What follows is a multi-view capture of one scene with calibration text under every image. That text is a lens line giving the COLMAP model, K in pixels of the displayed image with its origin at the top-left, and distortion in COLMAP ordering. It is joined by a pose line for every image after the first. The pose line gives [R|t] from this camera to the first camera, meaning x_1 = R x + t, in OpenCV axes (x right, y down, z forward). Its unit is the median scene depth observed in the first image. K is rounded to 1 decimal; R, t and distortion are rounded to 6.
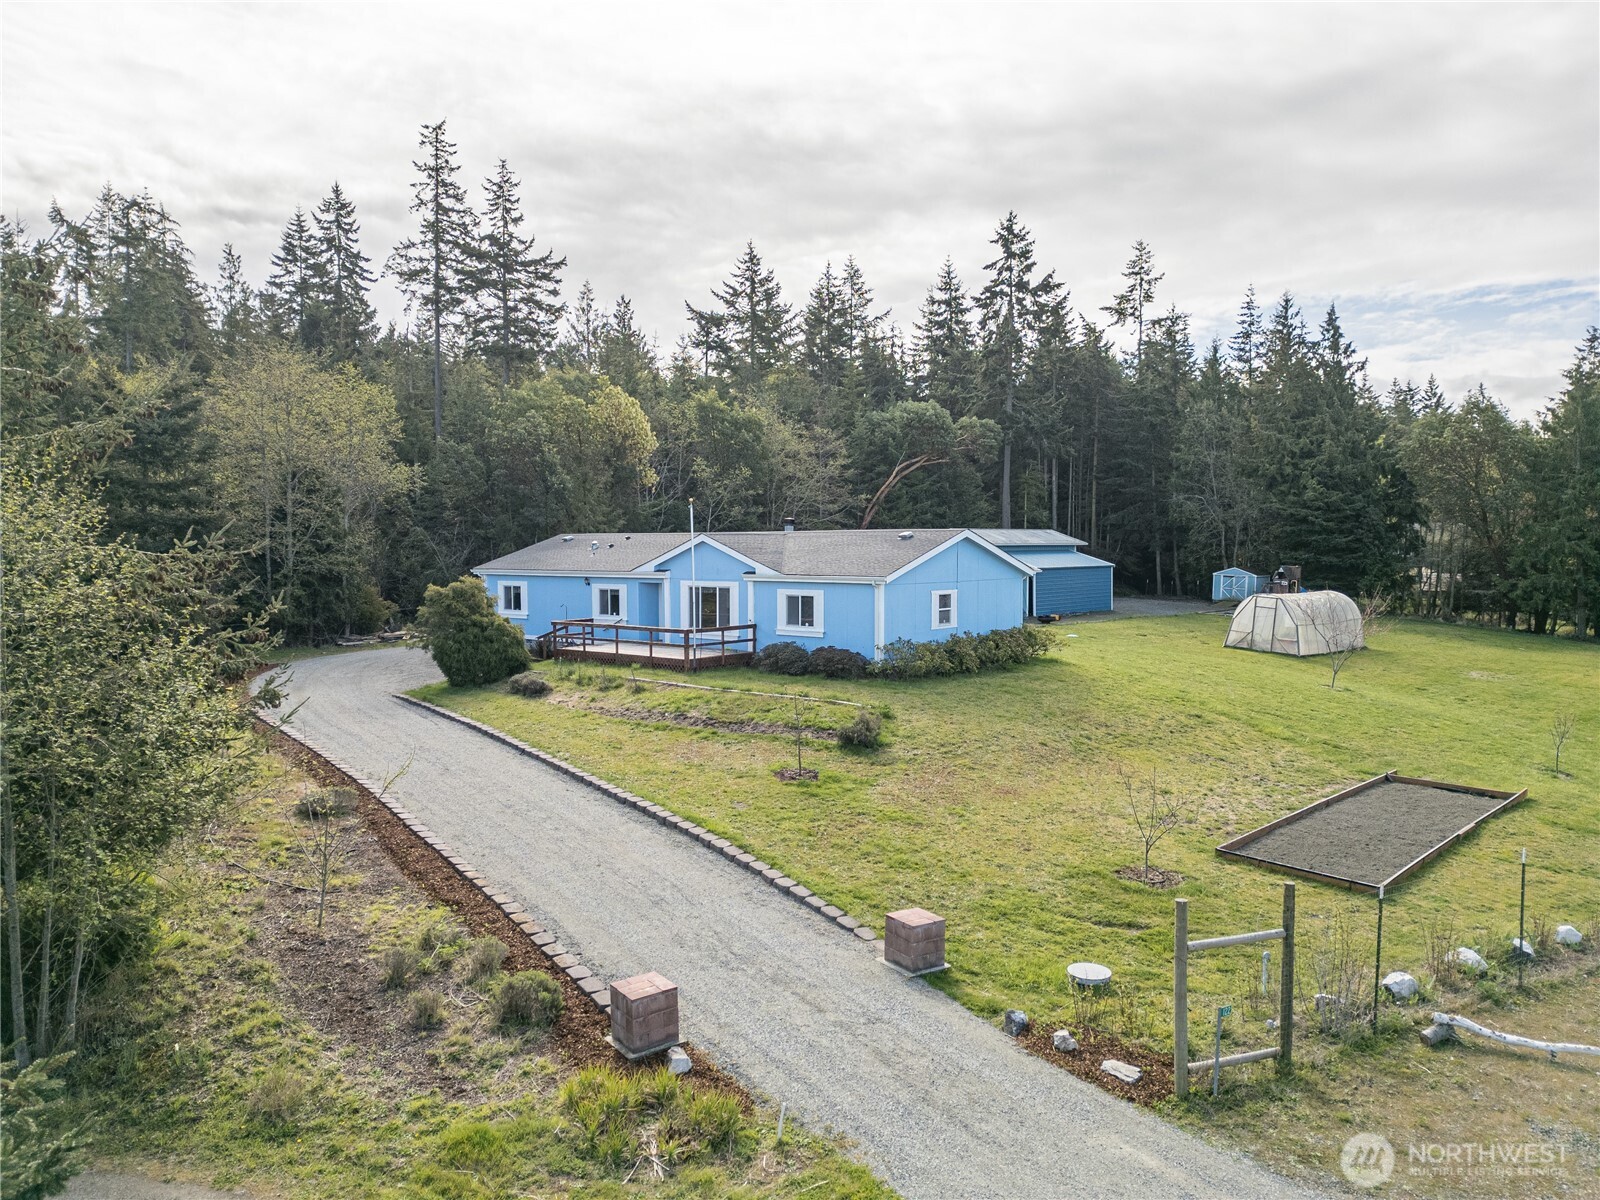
lens RADIAL K [[1104.5, 0, 800.0], [0, 1104.5, 600.0], [0, 0, 1]] dist [0.061666, -0.056099]
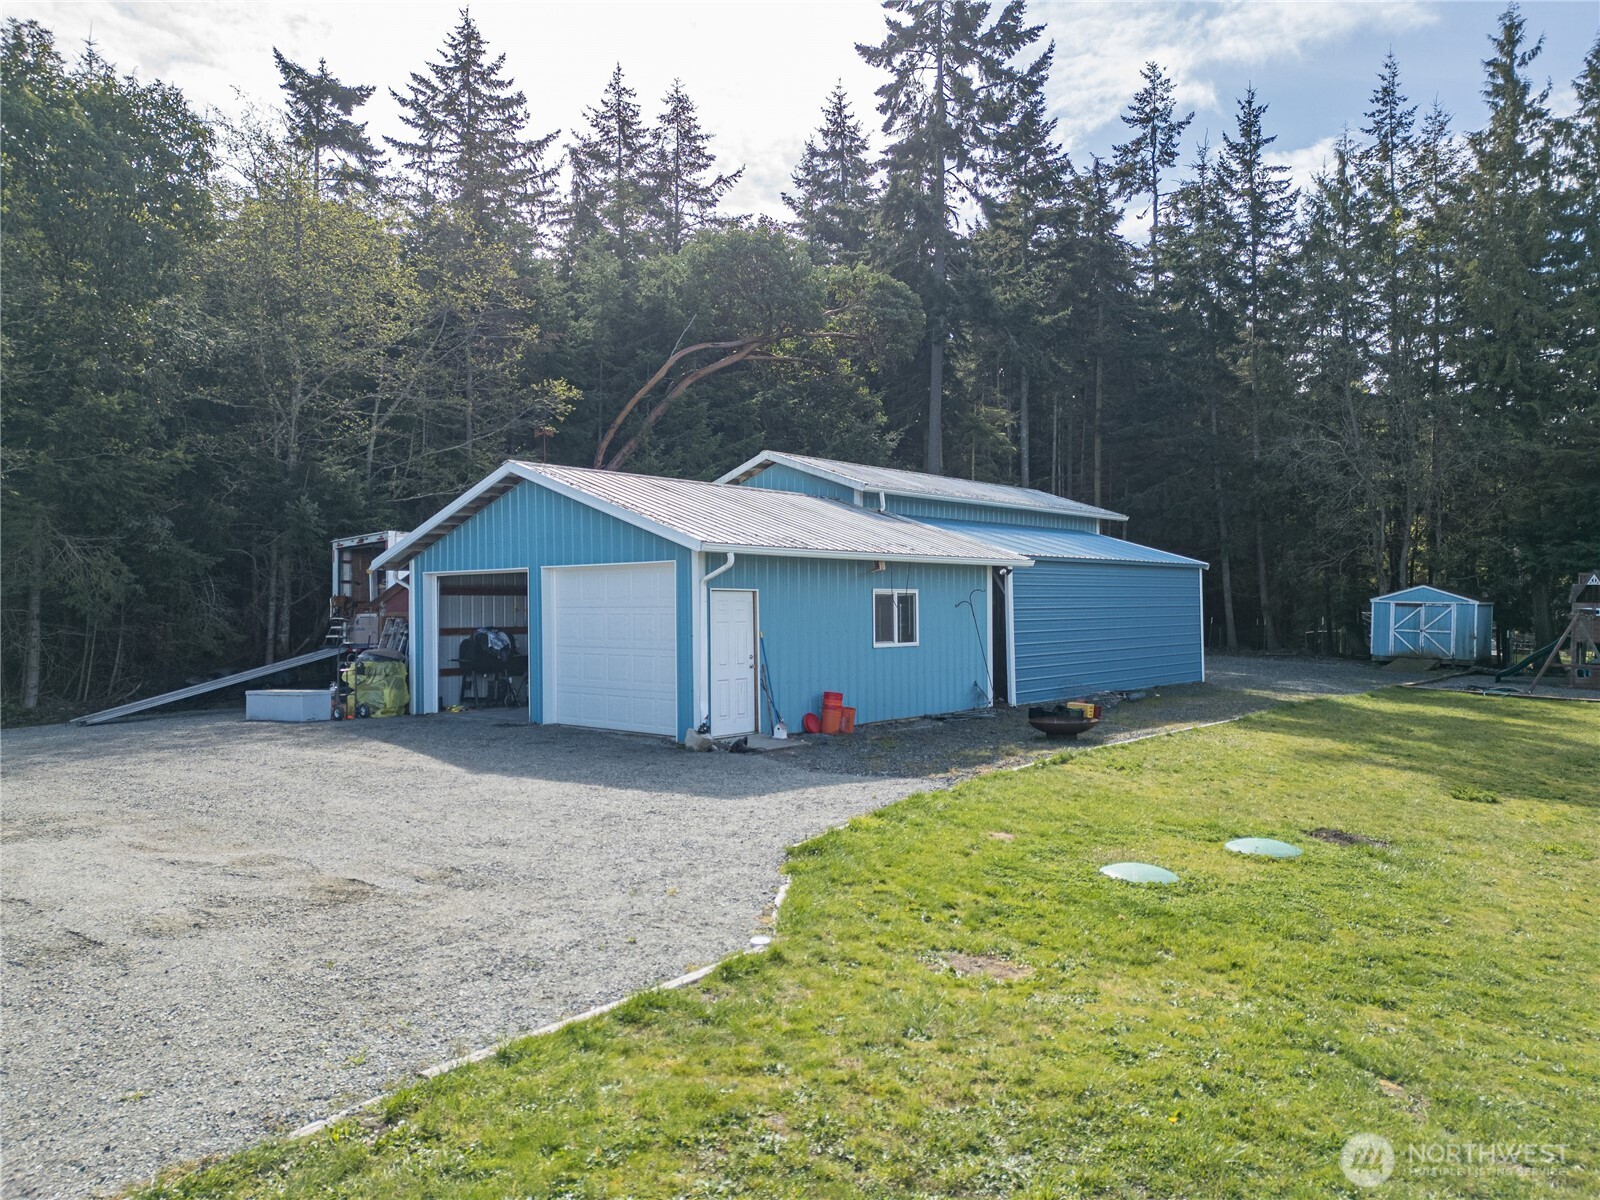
lens RADIAL K [[1104.5, 0, 800.0], [0, 1104.5, 600.0], [0, 0, 1]] dist [0.061666, -0.056099]
pose [[0.998772, -0.003471, 0.049418, 0.126848], [0.005923, 0.998753, -0.049568, -0.001831], [-0.049184, 0.049800, 0.997547, 0.640033]]
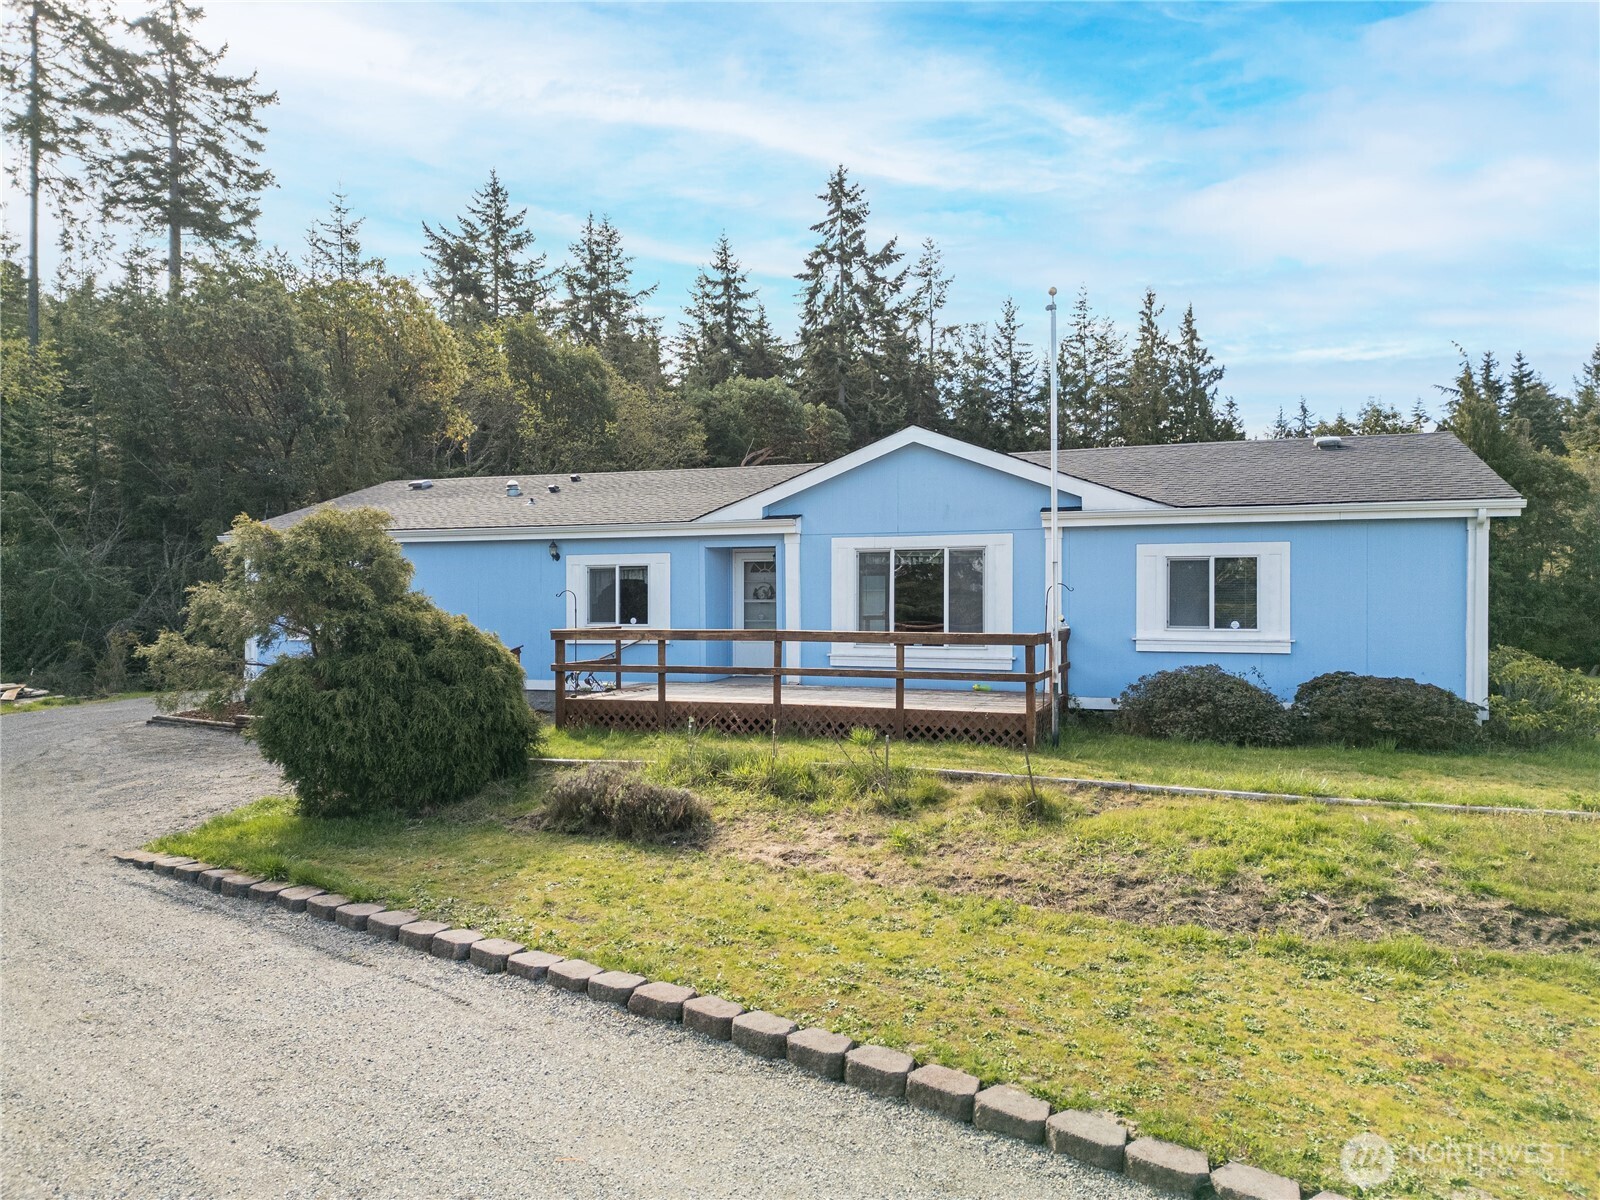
lens RADIAL K [[1111.0, 0, 800.0], [0, 1111.0, 600.0], [0, 0, 1]] dist [0.073105, -0.071047]
pose [[0.943174, 0.003676, 0.332279, -0.141741], [0.012783, 0.998797, -0.047334, 0.014838], [-0.332054, 0.048891, 0.941993, 0.308035]]
